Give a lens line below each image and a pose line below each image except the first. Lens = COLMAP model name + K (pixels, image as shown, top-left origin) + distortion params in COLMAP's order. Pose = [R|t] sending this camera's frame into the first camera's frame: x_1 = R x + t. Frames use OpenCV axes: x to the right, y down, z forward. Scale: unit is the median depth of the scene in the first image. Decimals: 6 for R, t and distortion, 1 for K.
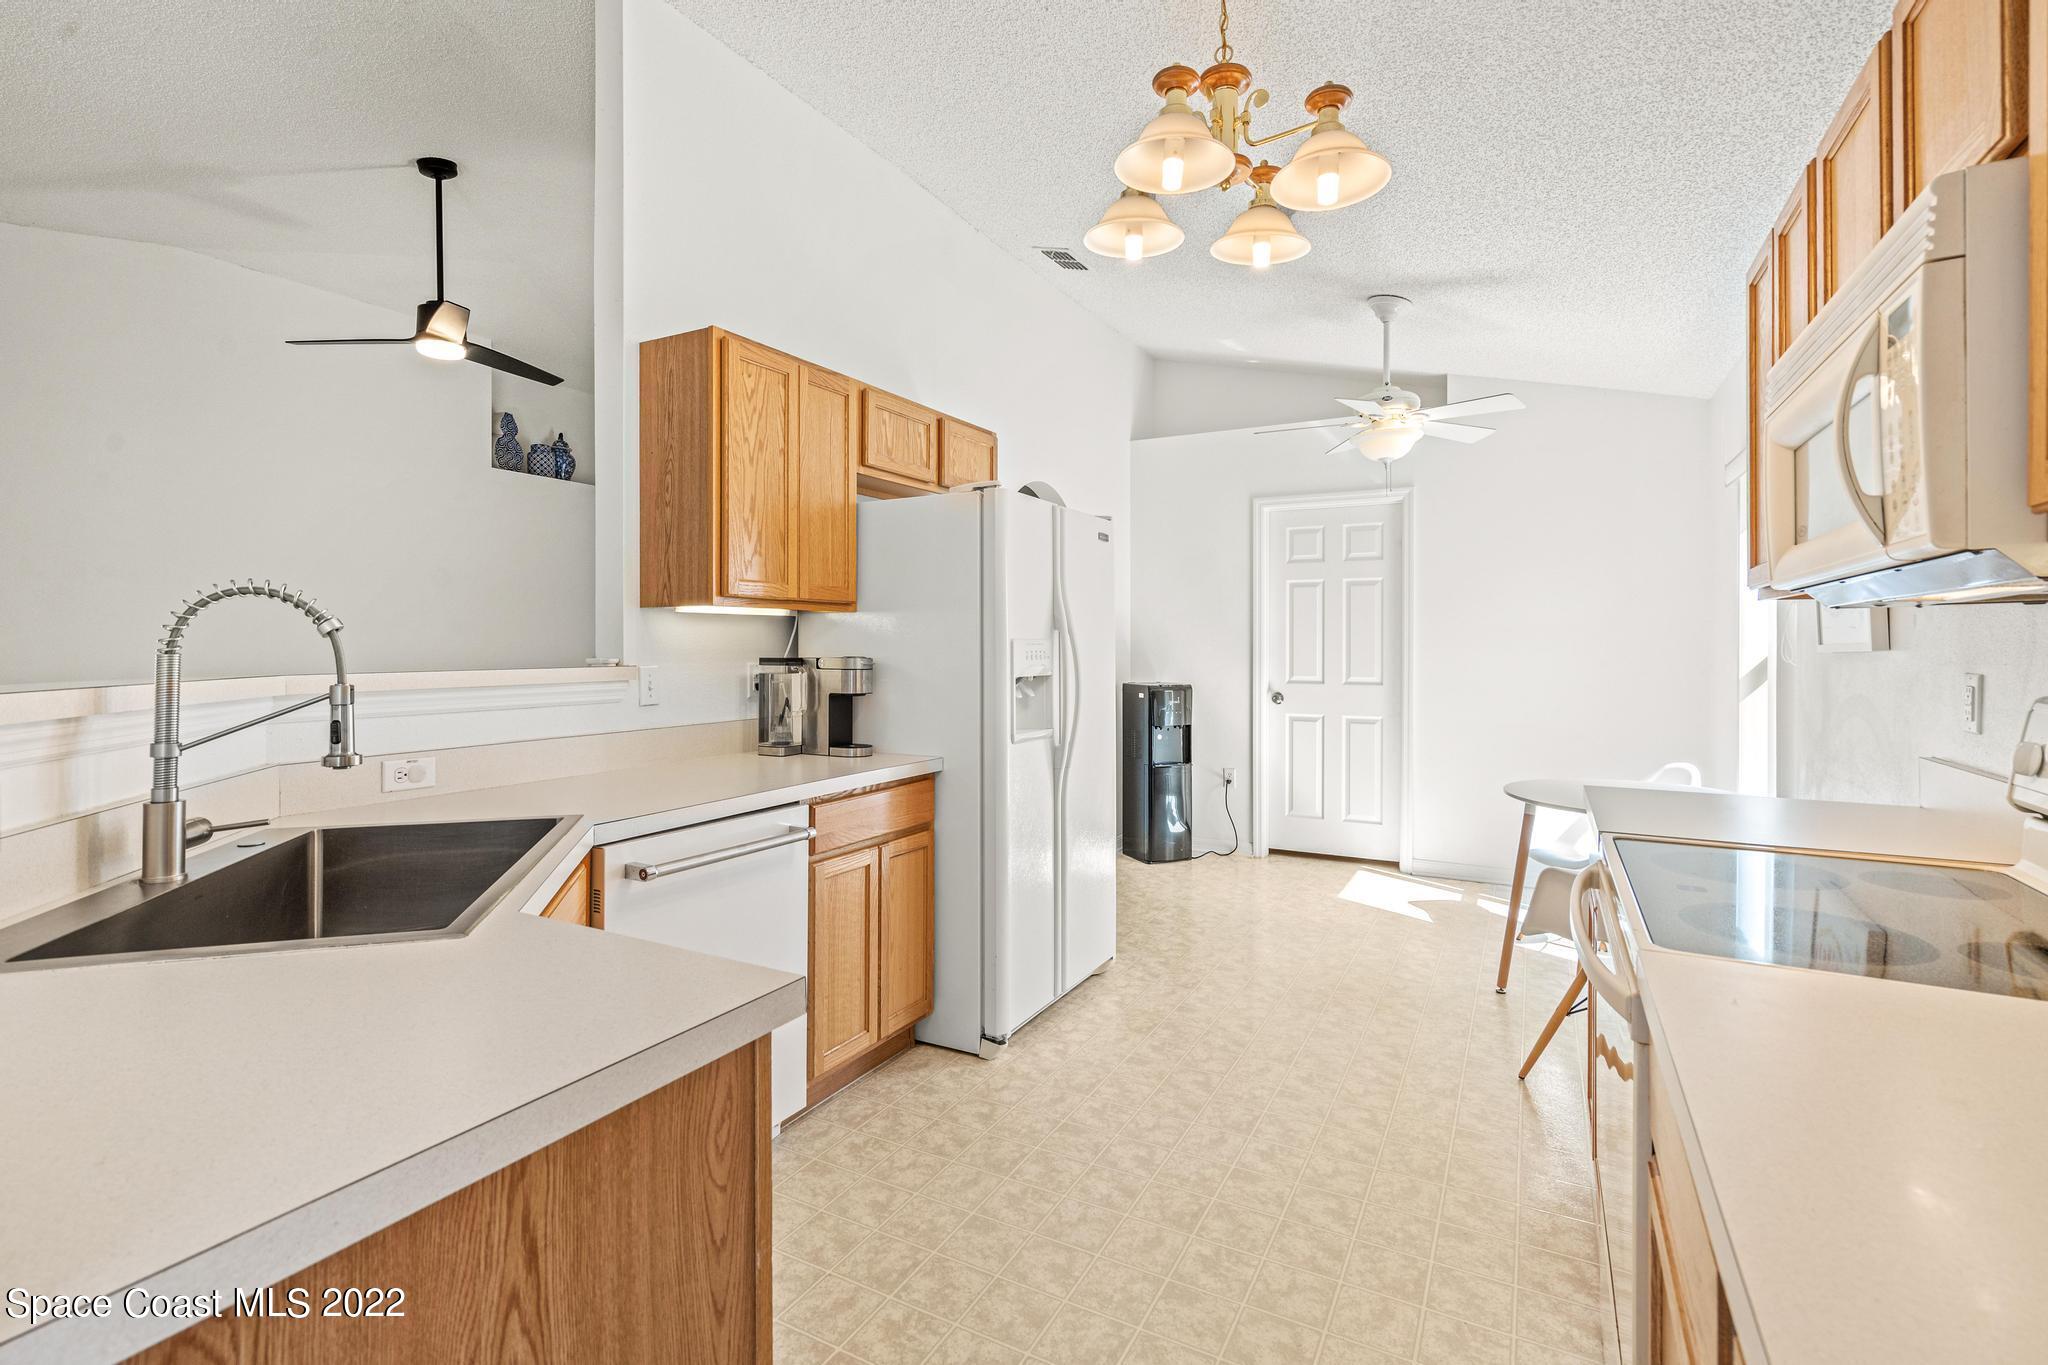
lens RADIAL K [[933.1, 0, 1029.4], [0, 933.1, 651.0], [0, 0, 1]] dist [-0.000503, 0.002546]
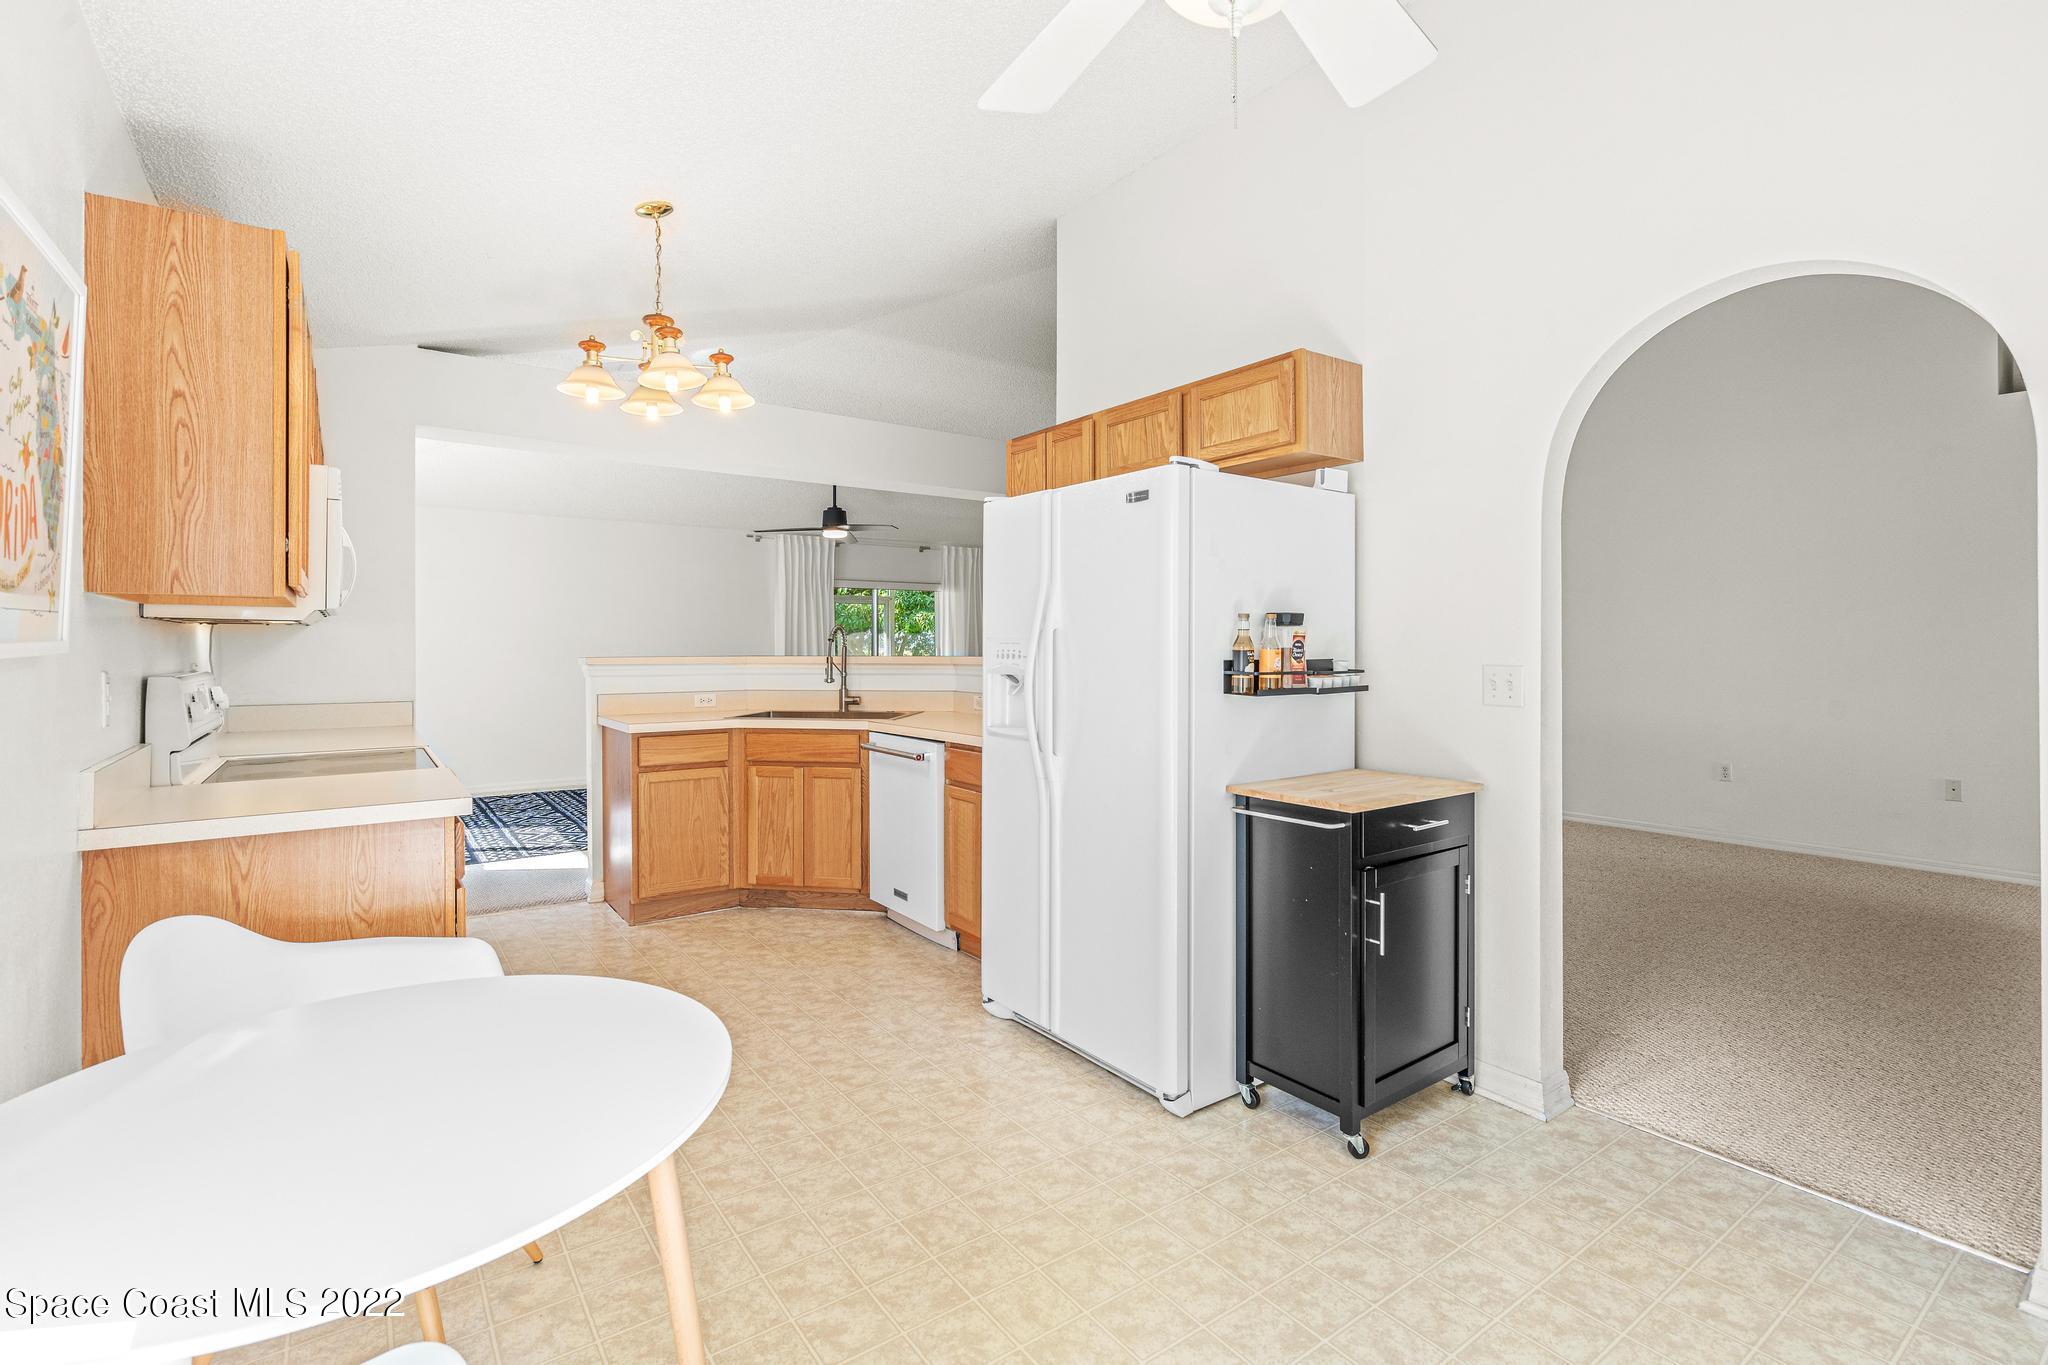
lens RADIAL K [[933.1, 0, 1016.1], [0, 933.1, 651.0], [0, 0, 1]] dist [-0.000503, 0.002546]
pose [[-0.431952, 0.007254, -0.901868, 1.033587], [-0.003505, 0.999947, 0.009721, -0.010560], [0.901890, 0.007360, -0.431903, 1.631214]]
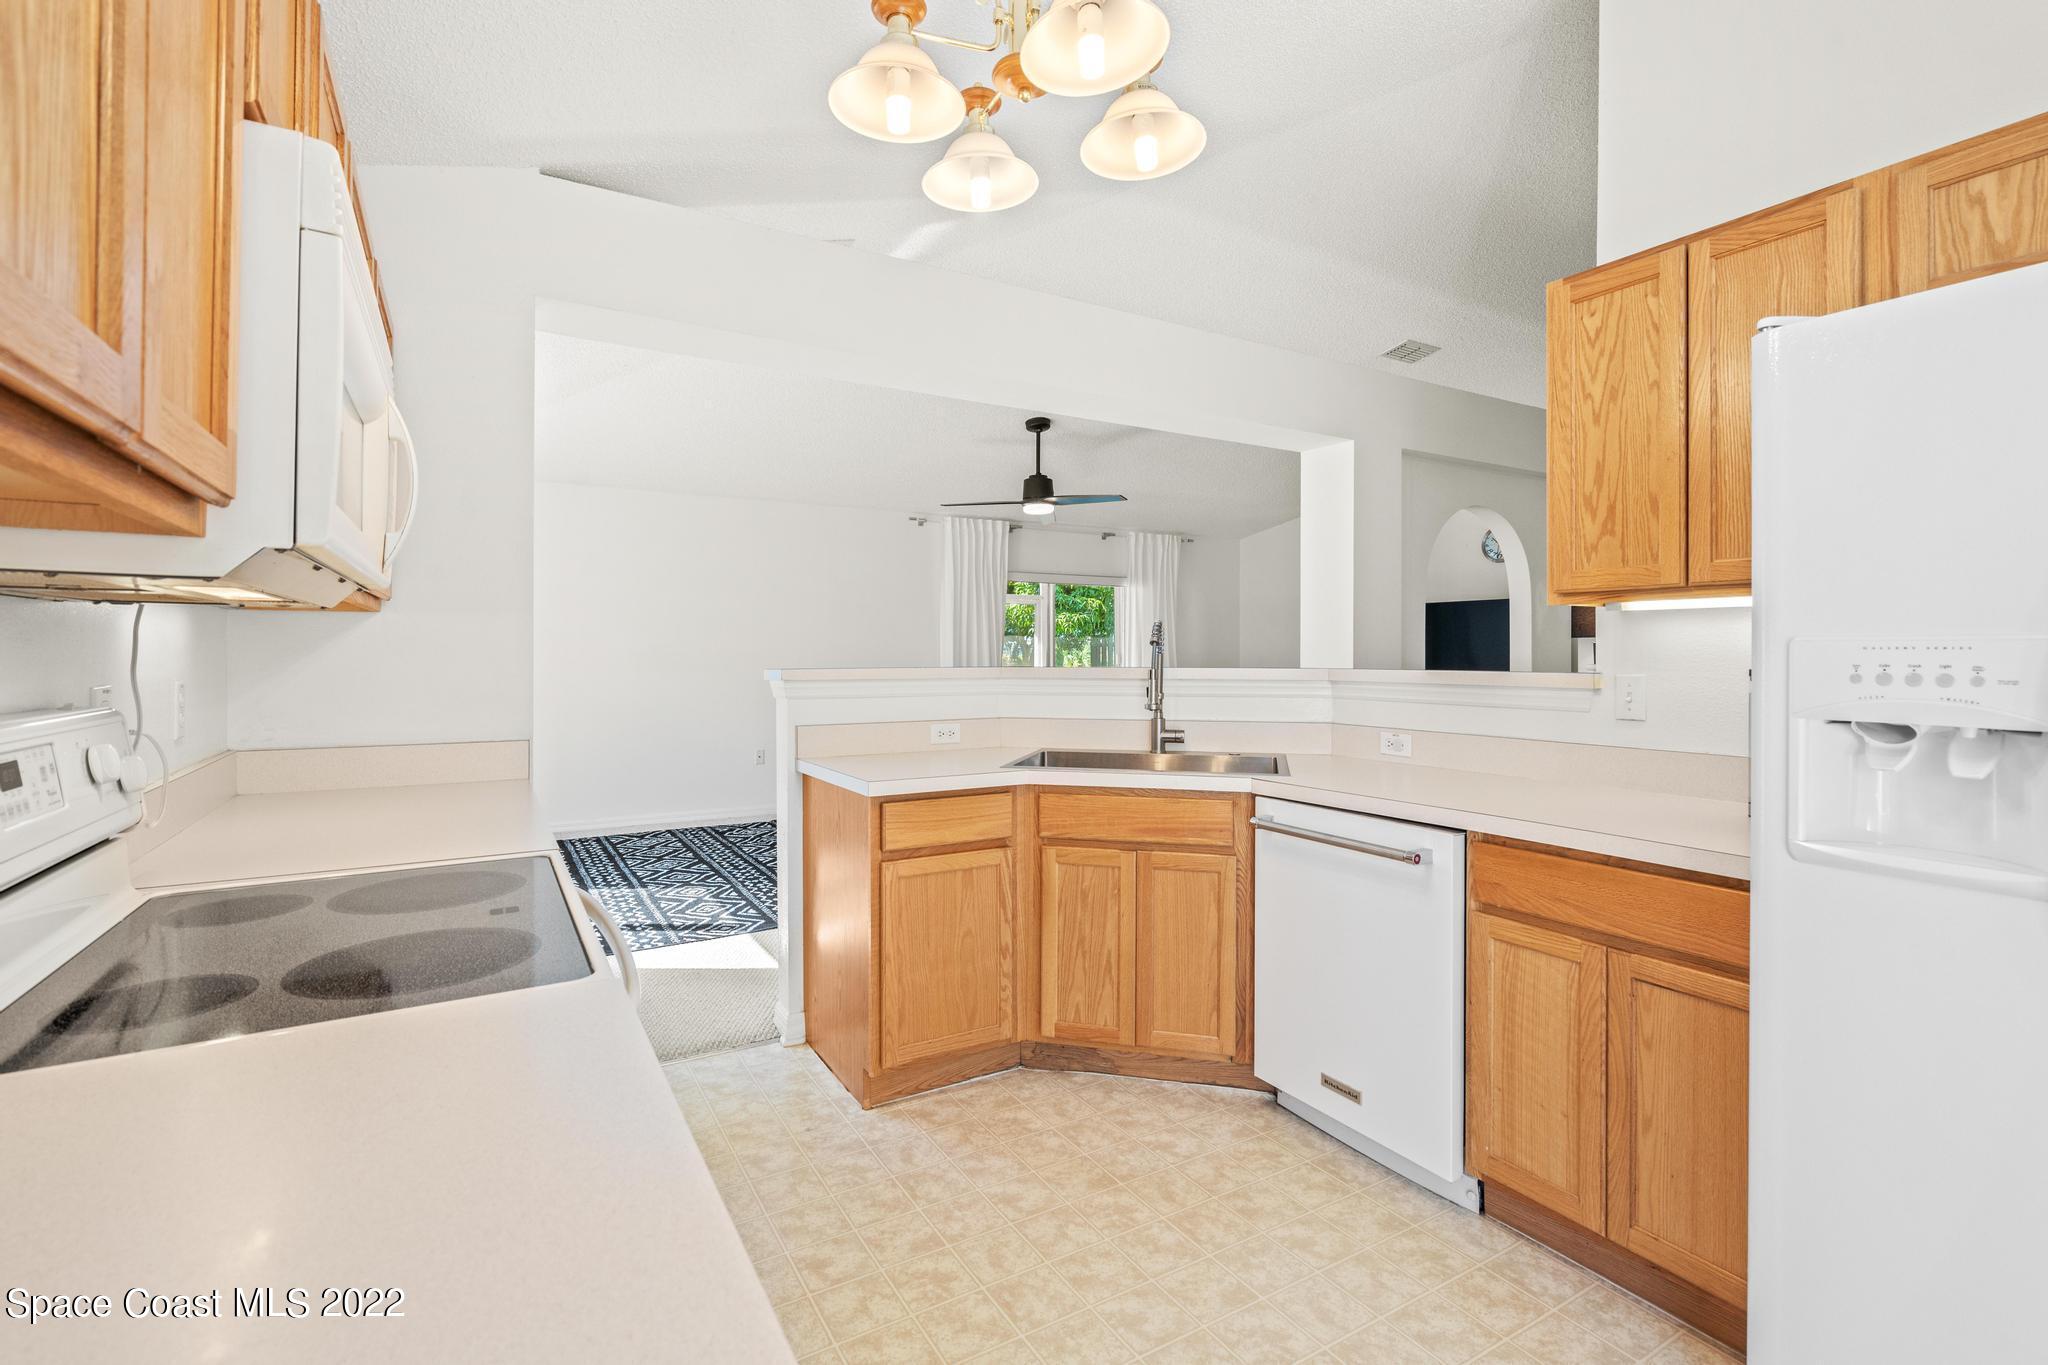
lens RADIAL K [[933.1, 0, 1017.6], [0, 933.1, 650.6], [0, 0, 1]] dist [-0.000503, 0.002546]
pose [[-0.511327, 0.001531, -0.859385, 0.639669], [-0.003835, 0.999984, 0.004064, -0.007640], [0.859377, 0.005374, -0.511314, 0.983913]]
